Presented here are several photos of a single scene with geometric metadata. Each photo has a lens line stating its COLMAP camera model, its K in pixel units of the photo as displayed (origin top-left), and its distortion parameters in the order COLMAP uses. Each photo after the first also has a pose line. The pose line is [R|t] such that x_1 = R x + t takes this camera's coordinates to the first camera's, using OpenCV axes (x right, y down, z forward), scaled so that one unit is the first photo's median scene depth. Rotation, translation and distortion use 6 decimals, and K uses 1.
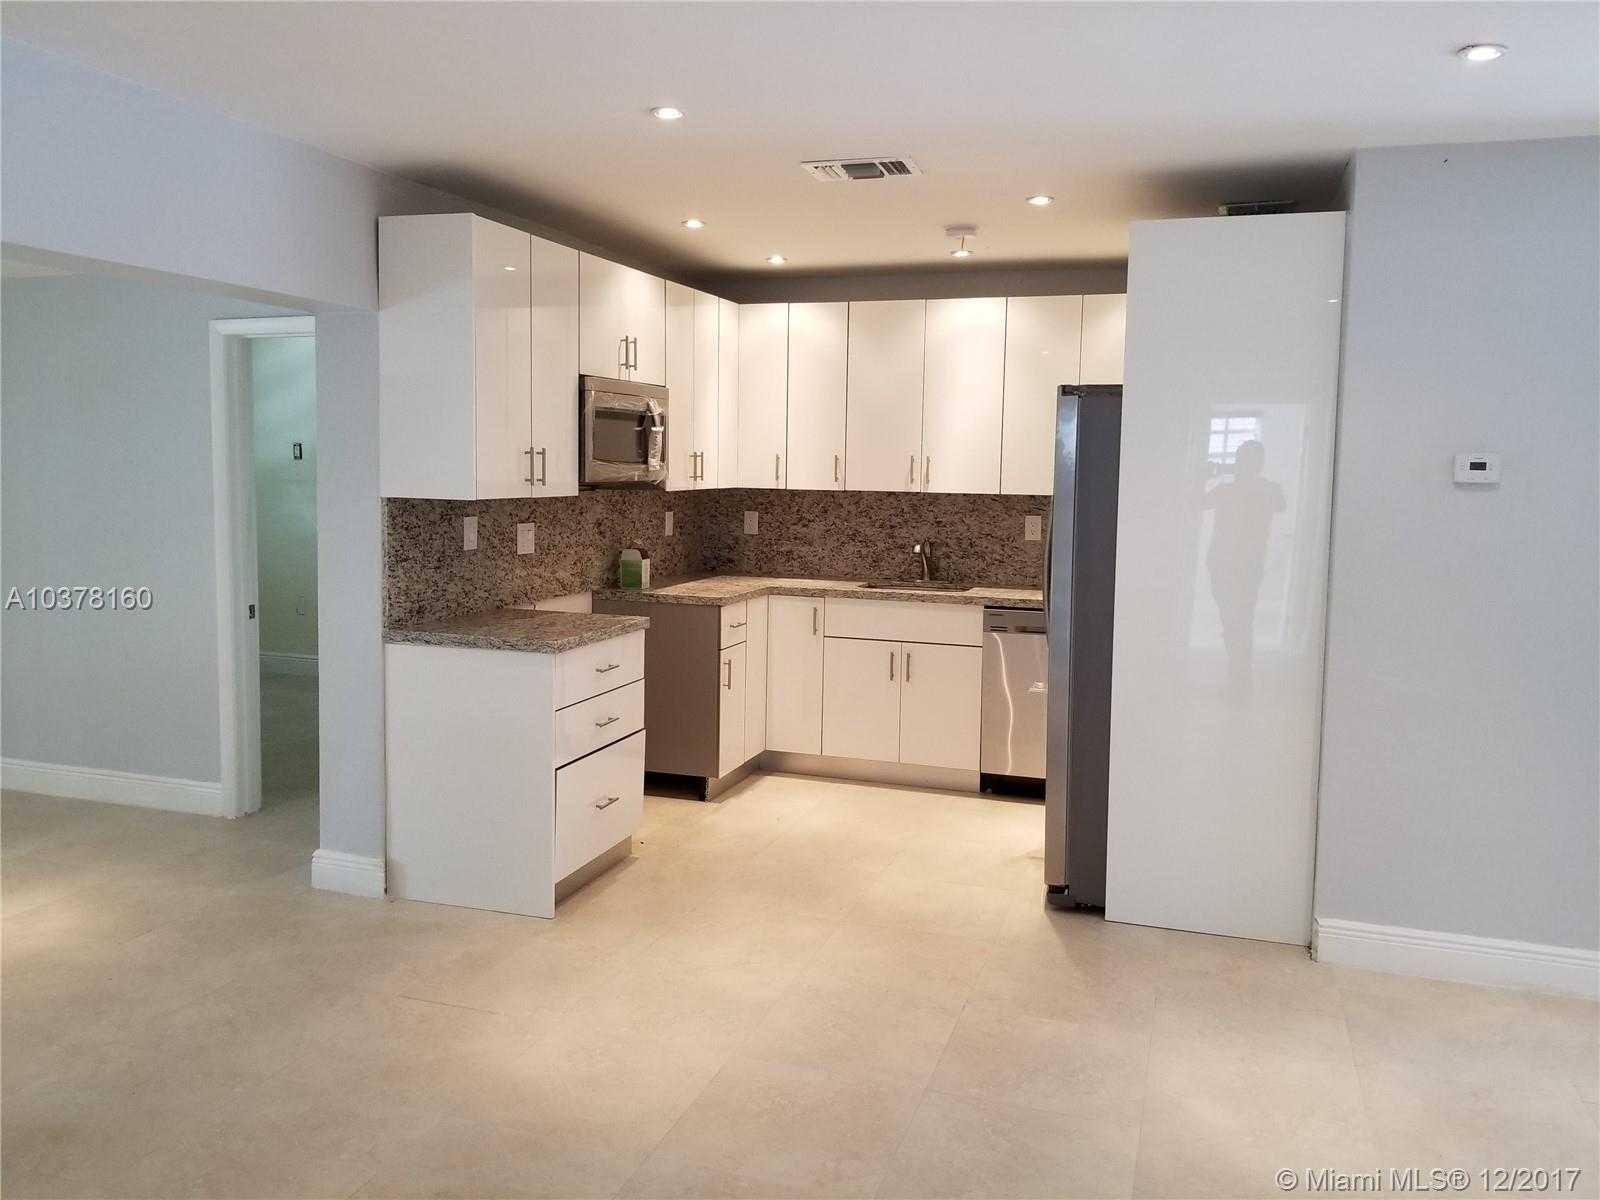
lens RADIAL K [[1216.4, 0, 799.7], [0, 1216.4, 533.4], [0, 0, 1]] dist [0.005724, -0.001833]
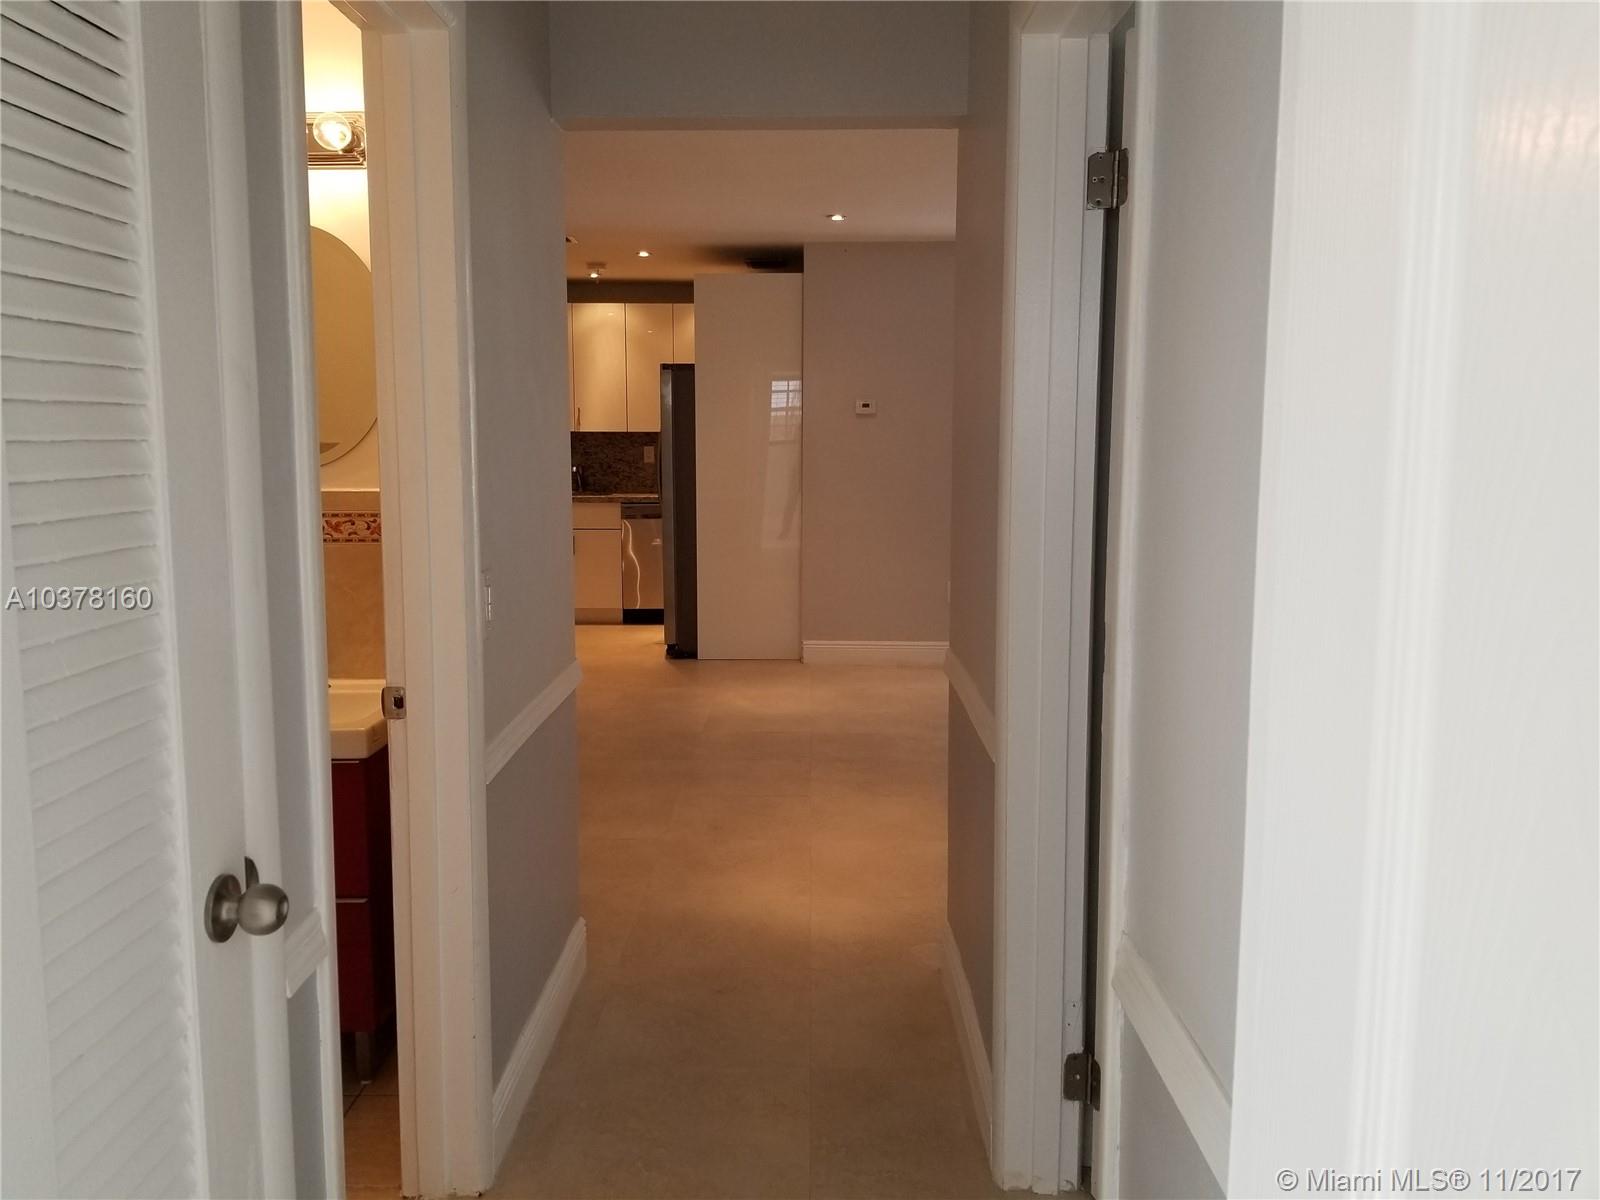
lens RADIAL K [[1410.4, 0, 800.0], [0, 1410.4, 600.0], [0, 0, 1]] dist [0.136769, 0.000243]
pose [[0.955141, -0.052491, 0.291463, -0.168582], [0.035130, 0.997300, 0.064485, 0.075544], [-0.294061, -0.051353, 0.954406, -0.830445]]
